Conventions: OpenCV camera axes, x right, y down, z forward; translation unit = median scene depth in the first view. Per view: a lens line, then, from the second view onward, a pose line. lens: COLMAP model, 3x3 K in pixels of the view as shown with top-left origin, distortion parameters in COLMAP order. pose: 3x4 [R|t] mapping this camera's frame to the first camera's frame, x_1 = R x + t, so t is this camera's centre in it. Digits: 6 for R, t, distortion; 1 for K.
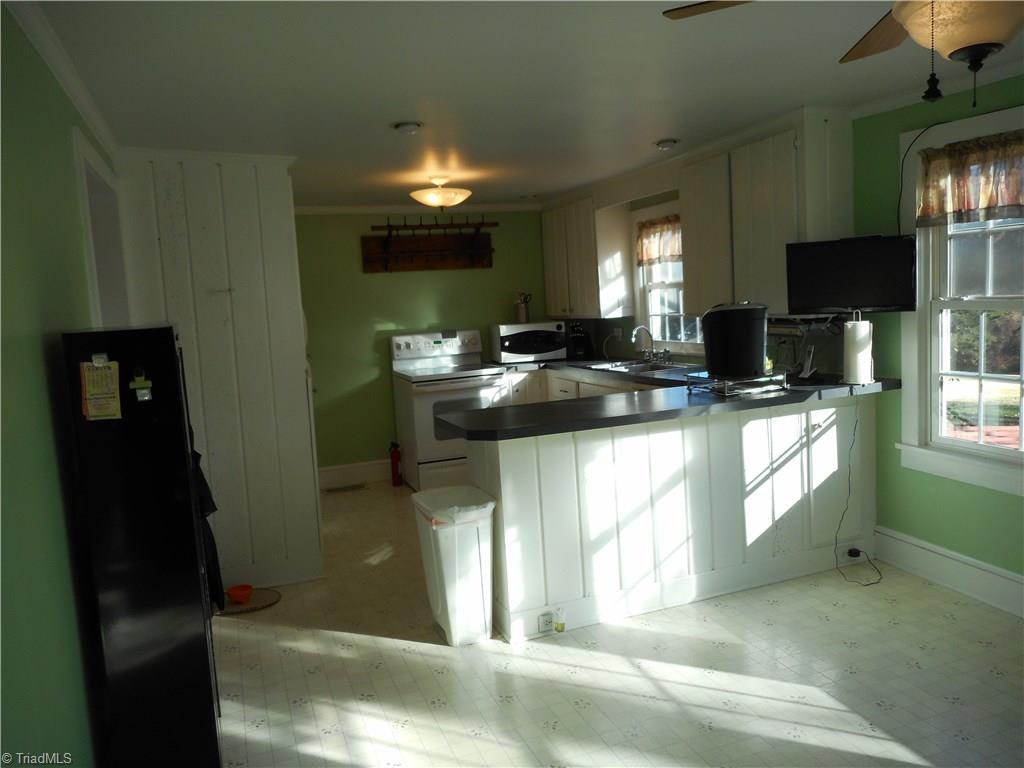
lens RADIAL K [[771.0, 0, 513.7], [0, 771.0, 381.9], [0, 0, 1]] dist [-0.009794, 0.018537]
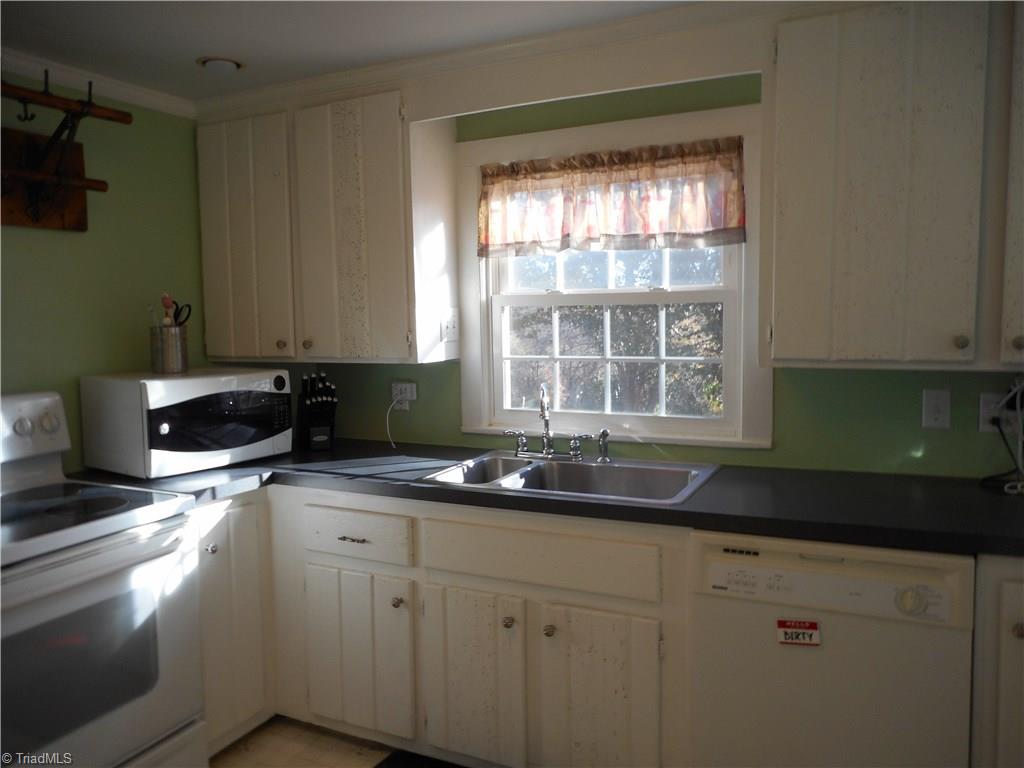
lens RADIAL K [[771.0, 0, 508.5], [0, 771.0, 385.2], [0, 0, 1]] dist [-0.009794, 0.018537]
pose [[0.734551, -0.018997, 0.678288, -0.146654], [0.044026, 0.998836, -0.019703, -0.056678], [-0.677124, 0.044335, 0.734532, 0.606727]]
